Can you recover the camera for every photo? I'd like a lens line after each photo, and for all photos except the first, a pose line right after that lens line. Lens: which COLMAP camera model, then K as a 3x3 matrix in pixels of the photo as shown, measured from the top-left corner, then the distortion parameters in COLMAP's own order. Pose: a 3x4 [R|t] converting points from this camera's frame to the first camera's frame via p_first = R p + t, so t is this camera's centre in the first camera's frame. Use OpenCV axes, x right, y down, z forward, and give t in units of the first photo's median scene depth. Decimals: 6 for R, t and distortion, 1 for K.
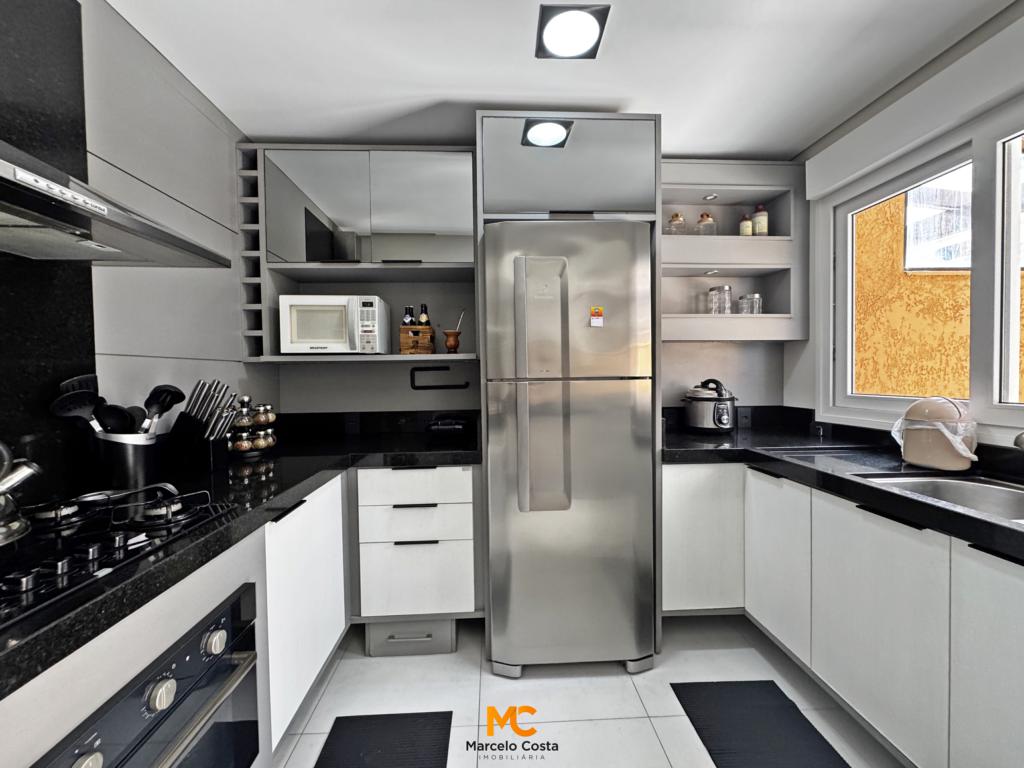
lens RADIAL K [[408.9, 0, 509.7], [0, 408.9, 383.9], [0, 0, 1]] dist [-0.003008, -0.000670]
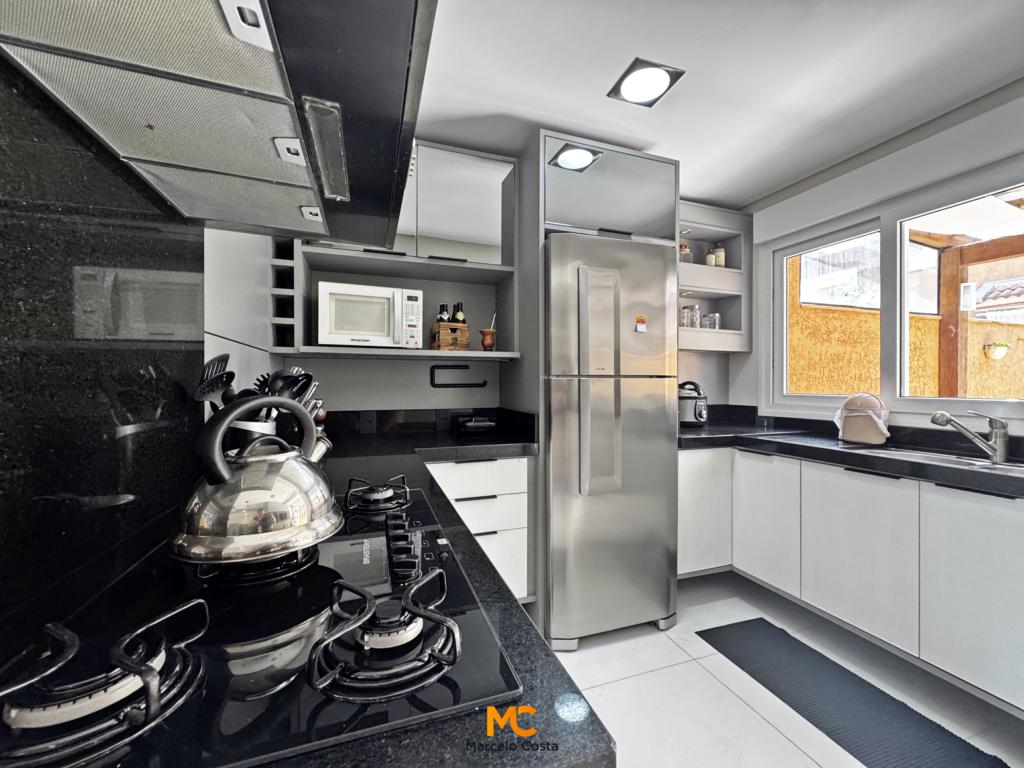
lens RADIAL K [[408.9, 0, 504.8], [0, 408.9, 384.4], [0, 0, 1]] dist [-0.003008, -0.000670]
pose [[0.958757, 0.014396, 0.283861, -0.412811], [-0.007941, 0.999683, -0.023876, 0.033877], [-0.284115, 0.020637, 0.958568, -0.003455]]
